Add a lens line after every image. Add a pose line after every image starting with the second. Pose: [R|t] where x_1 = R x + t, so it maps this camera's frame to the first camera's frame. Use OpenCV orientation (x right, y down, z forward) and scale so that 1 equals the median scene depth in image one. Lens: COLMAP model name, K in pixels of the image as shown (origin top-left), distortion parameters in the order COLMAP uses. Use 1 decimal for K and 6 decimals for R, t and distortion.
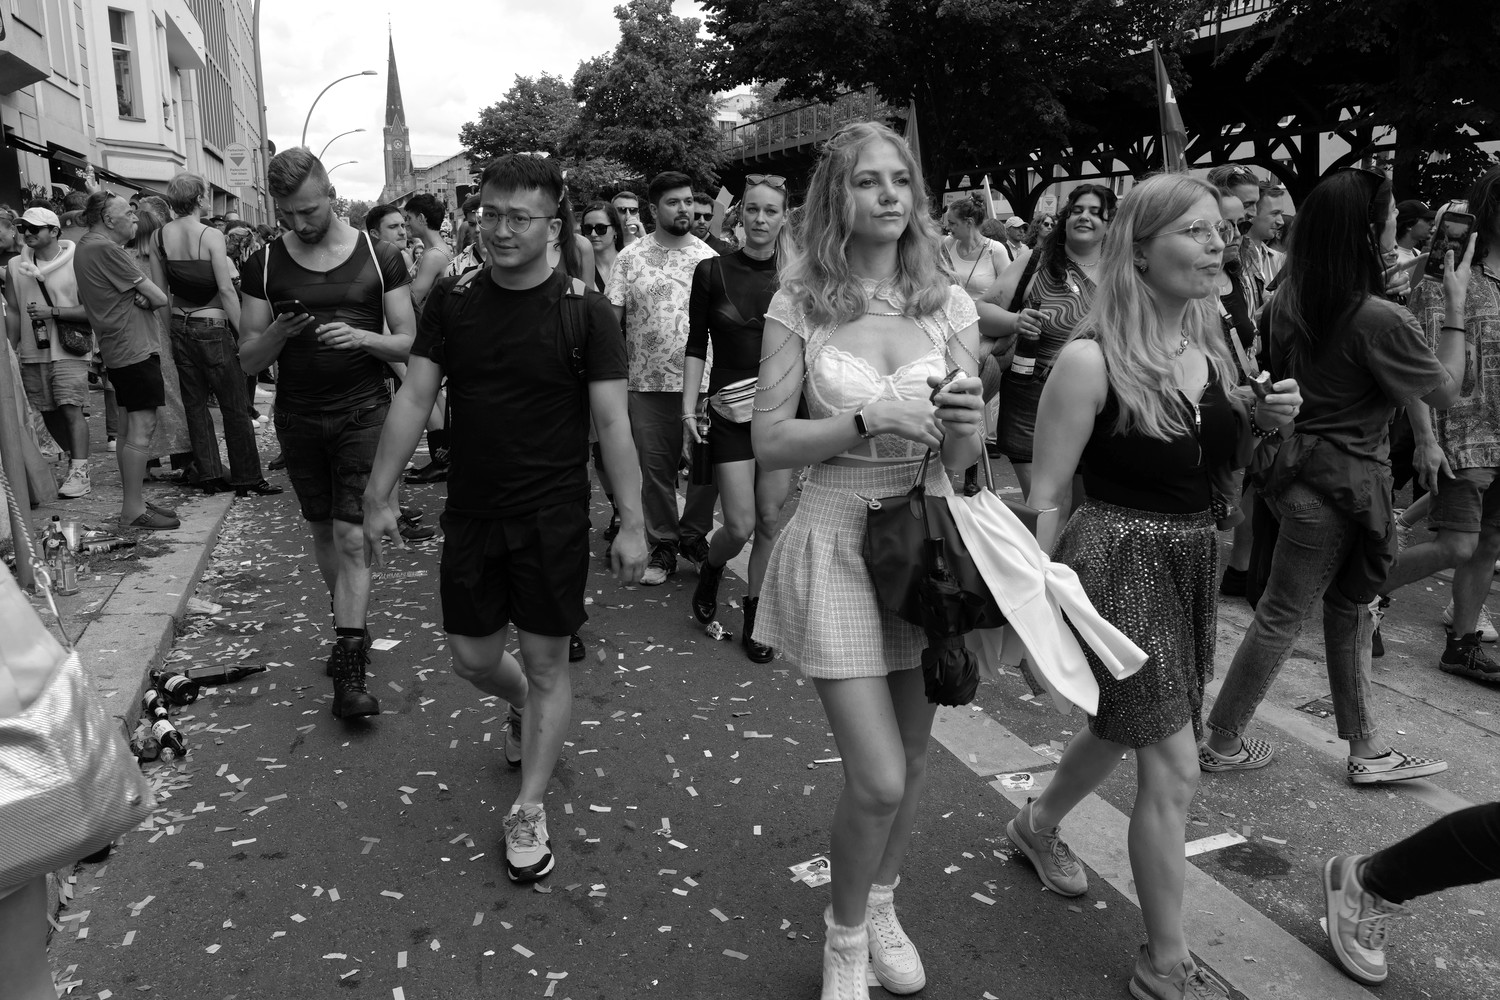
lens RADIAL K [[1102.8, 0, 750.0], [0, 1102.8, 500.0], [0, 0, 1]] dist [-0.000499, 0.000857]
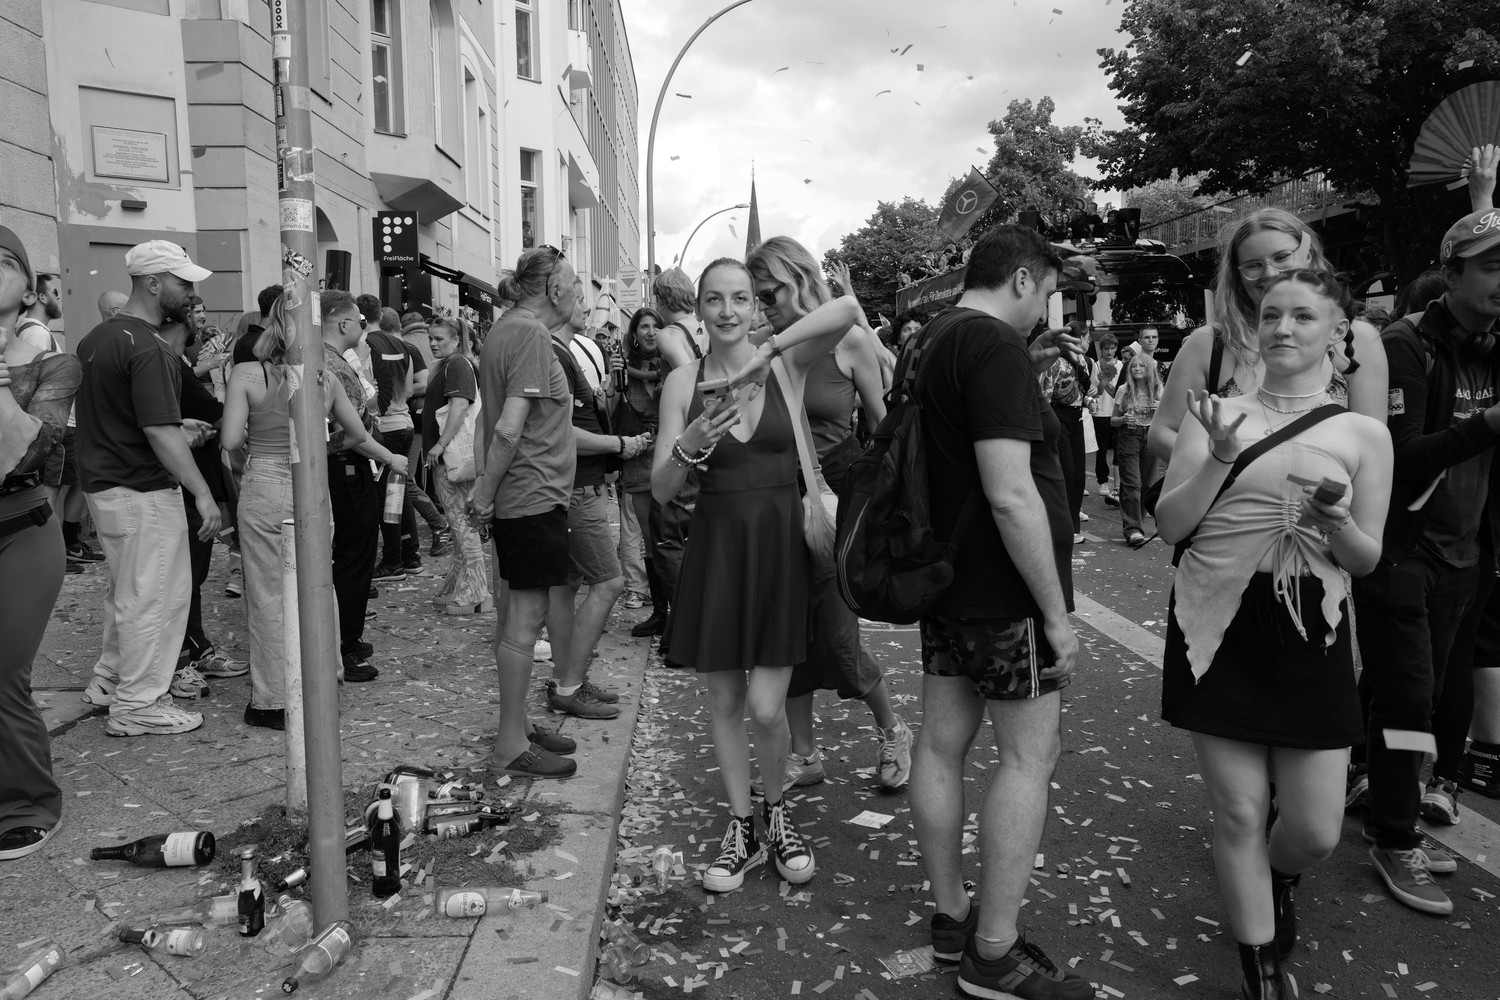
lens RADIAL K [[1102.8, 0, 750.0], [0, 1102.8, 500.0], [0, 0, 1]] dist [-0.000499, 0.000857]
pose [[0.955648, 0.015355, -0.294110, -0.052711], [-0.047537, 0.993587, -0.102590, -0.015338], [0.290648, 0.112021, 0.950250, 0.091852]]
